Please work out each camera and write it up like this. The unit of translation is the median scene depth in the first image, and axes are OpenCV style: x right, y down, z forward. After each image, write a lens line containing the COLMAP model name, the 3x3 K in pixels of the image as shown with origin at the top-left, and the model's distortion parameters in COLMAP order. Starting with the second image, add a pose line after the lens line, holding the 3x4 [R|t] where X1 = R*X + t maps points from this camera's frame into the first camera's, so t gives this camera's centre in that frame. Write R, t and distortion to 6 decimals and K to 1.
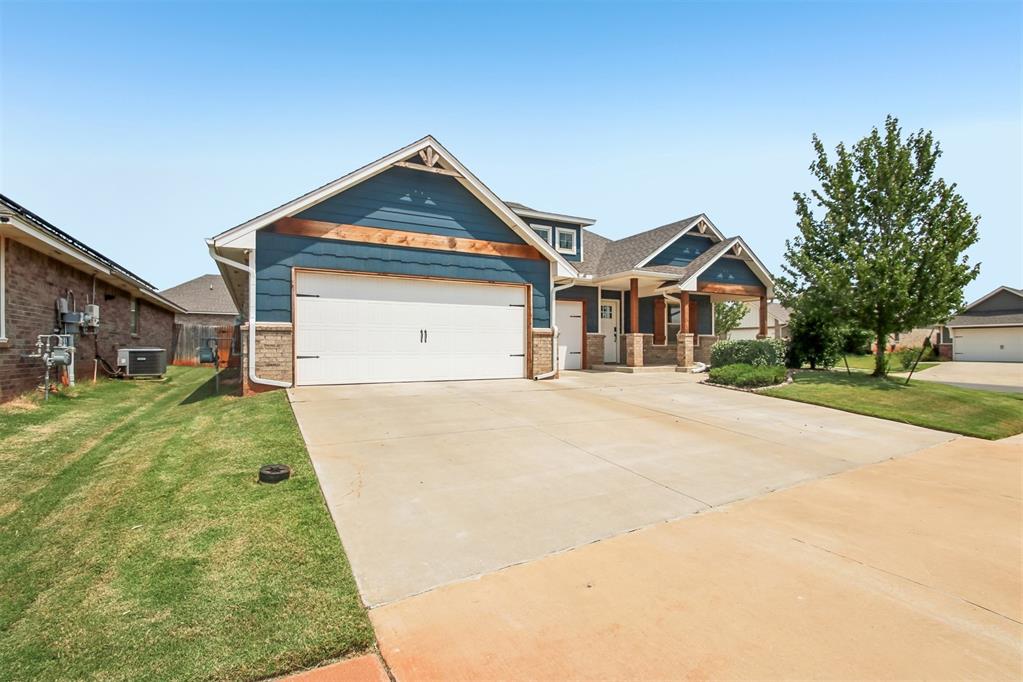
lens RADIAL K [[472.3, 0, 513.2], [0, 472.3, 345.9], [0, 0, 1]] dist [0.005058, -0.000523]
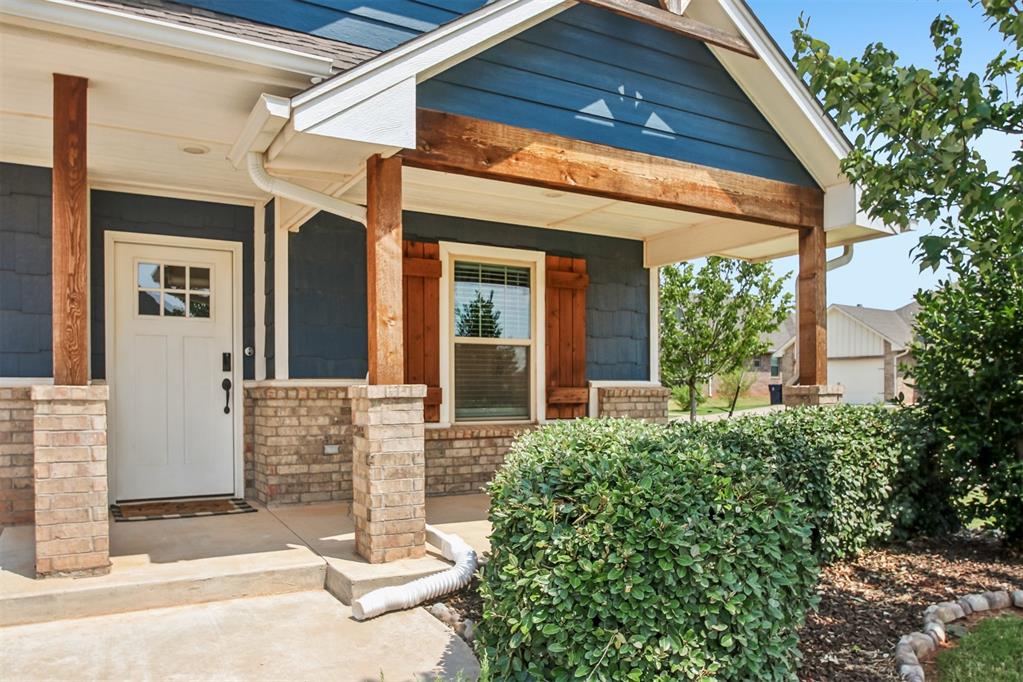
lens RADIAL K [[760.8, 0, 519.4], [0, 760.8, 398.8], [0, 0, 1]] dist [-0.042598, -0.000687]
pose [[0.998932, -0.002626, 0.046121, 0.528919], [0.001909, 0.999877, 0.015591, -0.032834], [-0.046156, -0.015487, 0.998814, 0.904169]]
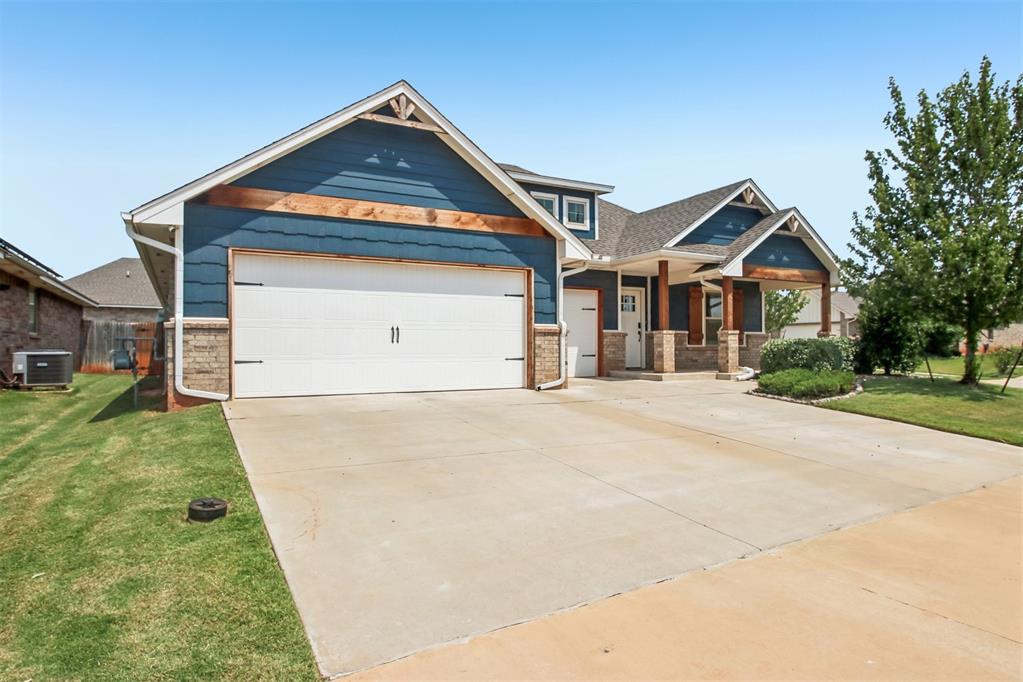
lens RADIAL K [[607.5, 0, 513.8], [0, 607.5, 347.0], [0, 0, 1]] dist [-0.016695, 0.003496]
pose [[0.999970, -0.002591, 0.007286, -0.000121], [0.002588, 0.999997, 0.000462, -0.000158], [-0.007287, -0.000443, 0.999973, -0.009458]]
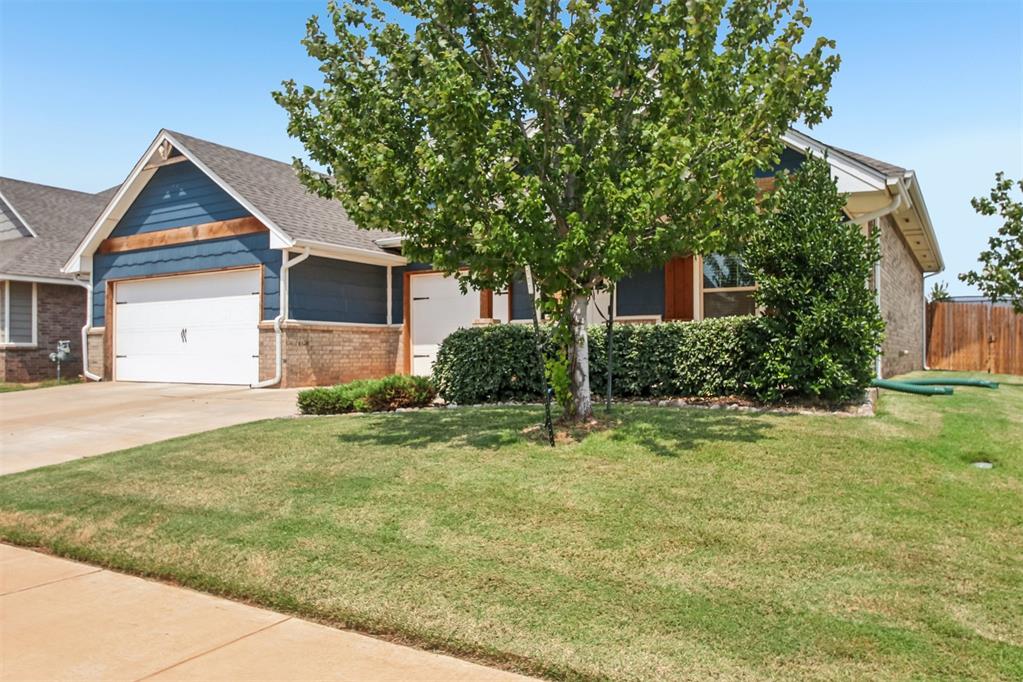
lens RADIAL K [[760.8, 0, 512.7], [0, 760.8, 347.8], [0, 0, 1]] dist [-0.042598, -0.000687]
pose [[0.497390, -0.009625, -0.867474, 1.326135], [0.004779, 0.999954, -0.008355, 0.018583], [0.867514, 0.000010, 0.497413, 0.749188]]
